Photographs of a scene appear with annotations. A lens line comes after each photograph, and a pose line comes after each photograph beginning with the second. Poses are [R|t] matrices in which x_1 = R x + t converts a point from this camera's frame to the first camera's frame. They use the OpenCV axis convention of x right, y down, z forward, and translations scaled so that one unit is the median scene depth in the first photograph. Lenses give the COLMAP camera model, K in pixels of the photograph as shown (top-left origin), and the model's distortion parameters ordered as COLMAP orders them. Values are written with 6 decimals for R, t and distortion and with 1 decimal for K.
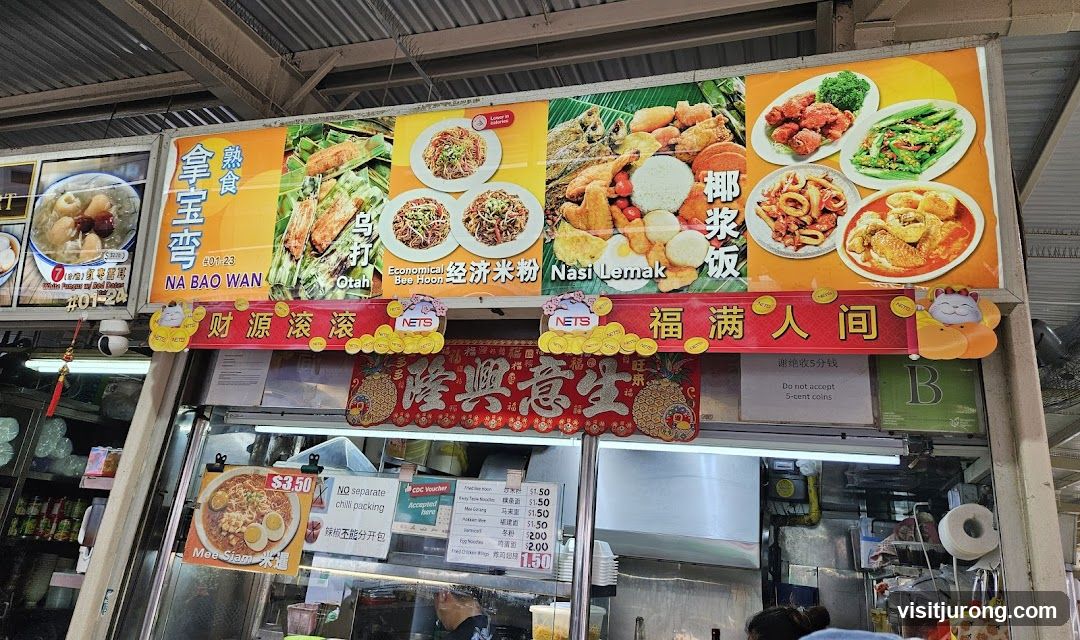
lens RADIAL K [[725.0, 0, 545.6], [0, 725.0, 277.3], [0, 0, 1]] dist [0.084767, -0.095776]
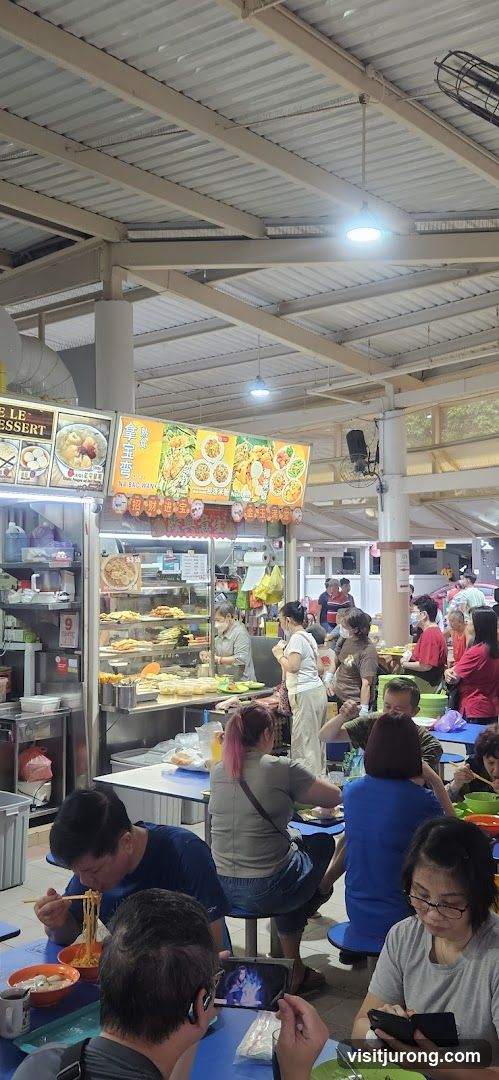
lens RADIAL K [[978.5, 0, 249.5], [0, 978.5, 540.0], [0, 0, 1]] dist [0.058111, -0.008098]
pose [[0.361427, -0.069193, 0.929829, -3.709324], [-0.295723, 0.937249, 0.184694, -0.591833], [-0.884261, -0.341726, 0.318285, -0.476514]]
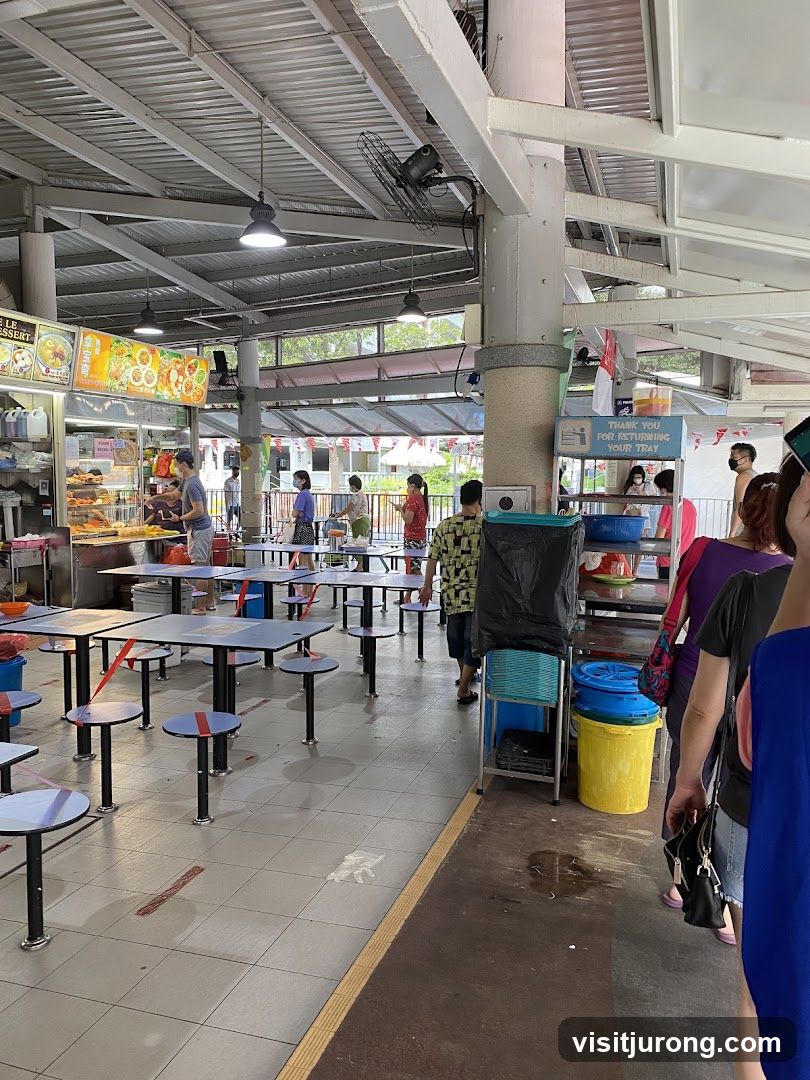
lens RADIAL K [[812.5, 0, 379.8], [0, 812.5, 536.8], [0, 0, 1]] dist [-0.001124, 0.003421]
pose [[0.033587, -0.173526, 0.984256, -4.588243], [-0.357723, 0.917481, 0.173961, -0.506120], [-0.933223, -0.357934, -0.031259, -0.388341]]
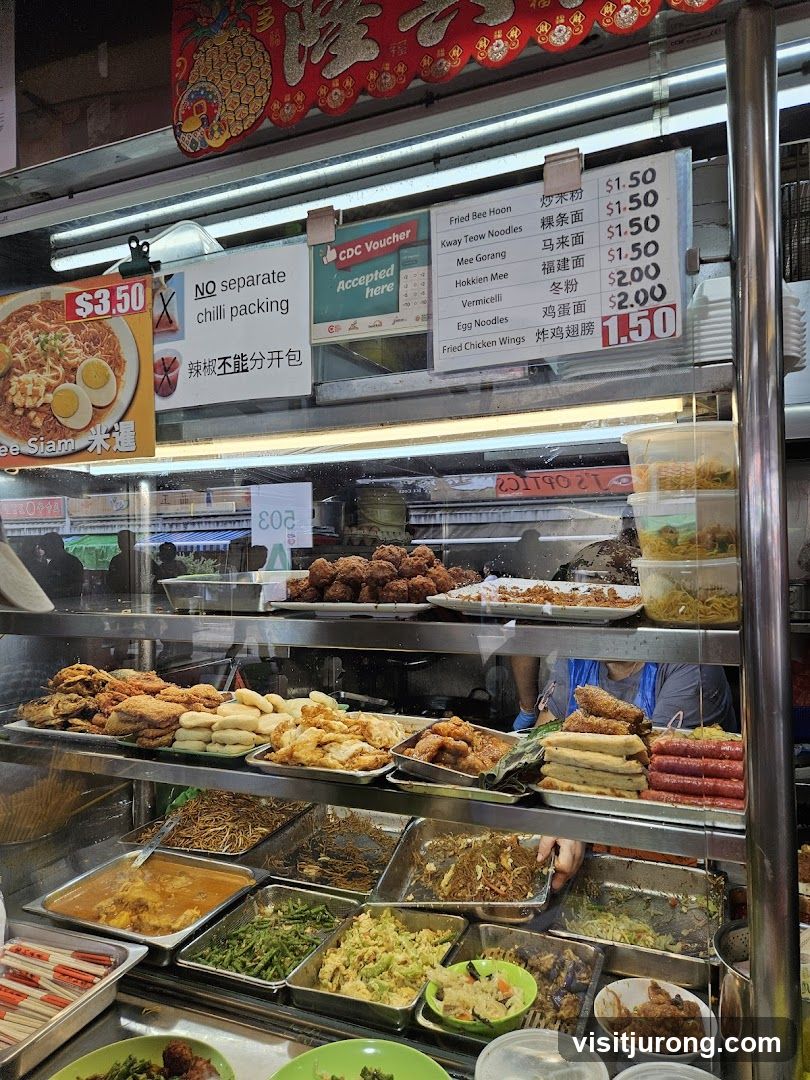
lens RADIAL K [[754.6, 0, 405.0], [0, 754.6, 540.0], [0, 0, 1]] dist [0.035205, -0.001132]
pose [[0.990162, -0.111784, -0.084162, -0.120944], [0.133712, 0.933136, 0.333733, 0.312183], [0.041229, -0.341704, 0.938903, 0.481739]]
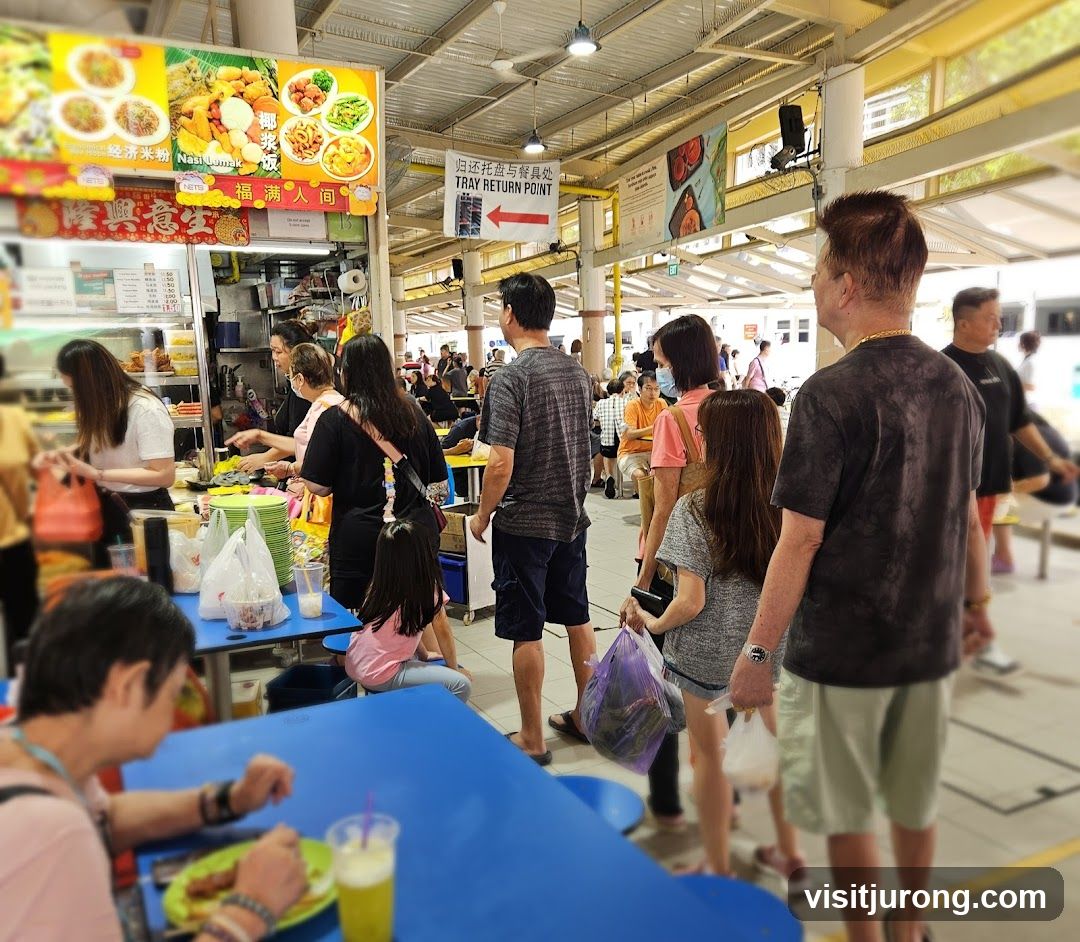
lens RADIAL K [[965.8, 0, 556.9], [0, 965.8, 514.1], [0, 0, 1]] dist [0.045215, -0.016297]
pose [[0.684982, -0.226806, 0.692357, -1.177000], [-0.174363, 0.871659, 0.458048, -0.489877], [-0.707388, -0.434476, 0.557524, -1.373343]]
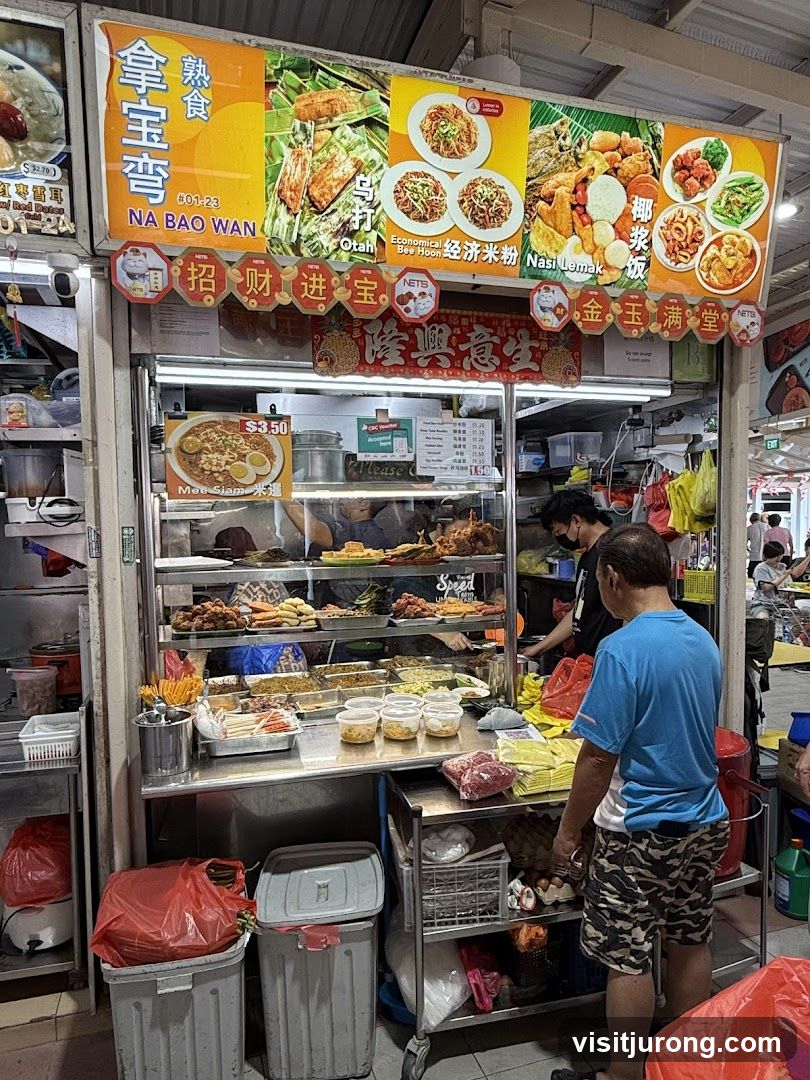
lens RADIAL K [[725.2, 0, 404.7], [0, 725.2, 568.3], [0, 0, 1]] dist [-0.005312, 0.004509]
pose [[0.802318, -0.147259, 0.578446, -0.936159], [-0.122193, 0.908045, 0.400652, 0.001722], [-0.584255, -0.392133, 0.710547, -0.015504]]
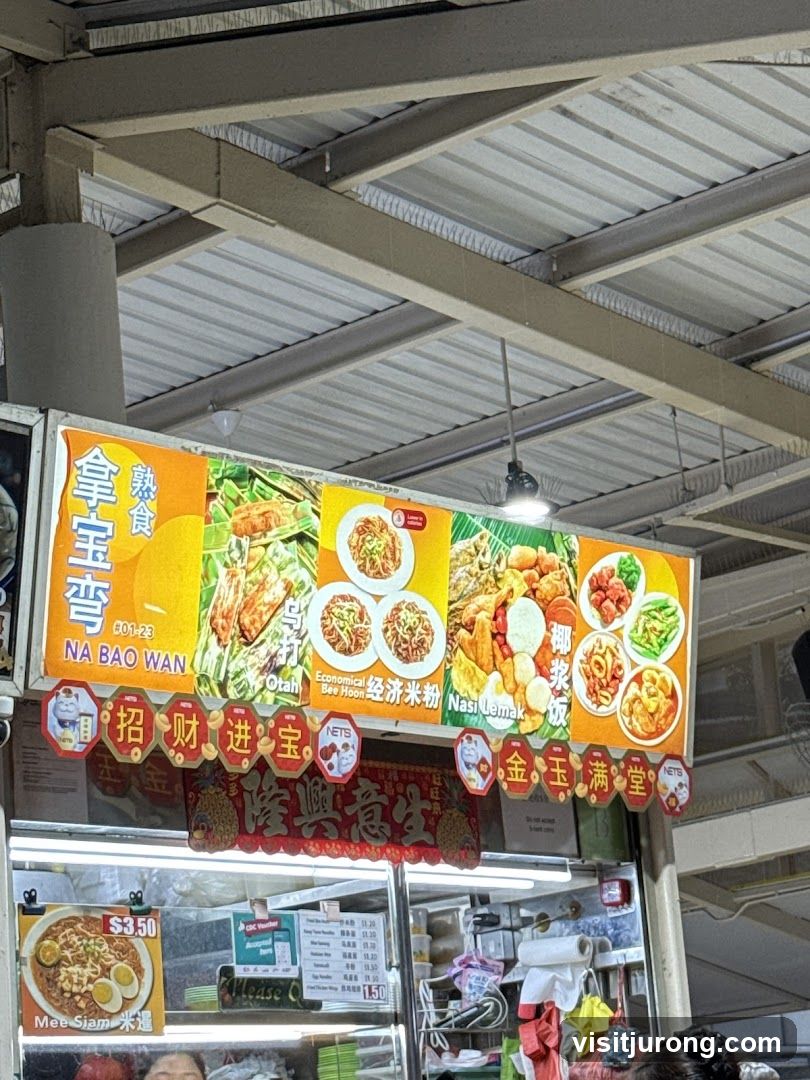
lens RADIAL K [[2731.6, 0, 405.0], [0, 2731.6, 540.0], [0, 0, 1]] dist [0.107377, 0.114772]
pose [[0.397173, 0.098692, 0.912422, -3.125141], [-0.216123, 0.976298, -0.011524, -0.151166], [-0.891933, -0.192619, 0.409089, -0.367882]]
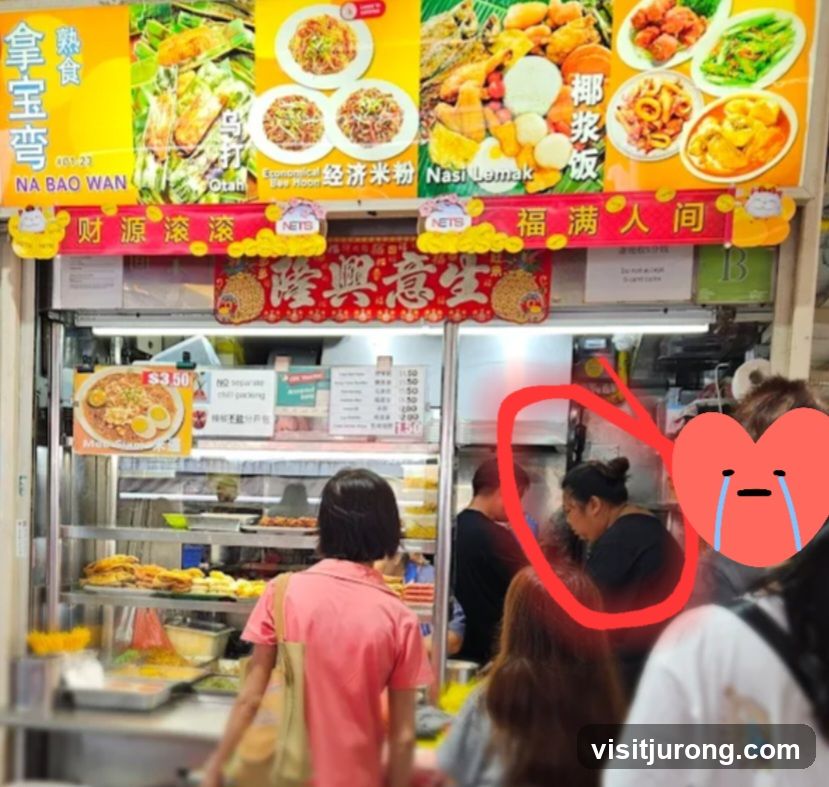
lens RADIAL K [[1185.8, 0, 301.9], [0, 1185.8, 595.5], [0, 0, 1]] dist [0.088027, -0.102436]
pose [[0.993750, -0.068363, 0.088249, -0.356799], [0.024473, 0.904731, 0.425280, -0.192396], [-0.108915, -0.420462, 0.900749, -0.818679]]
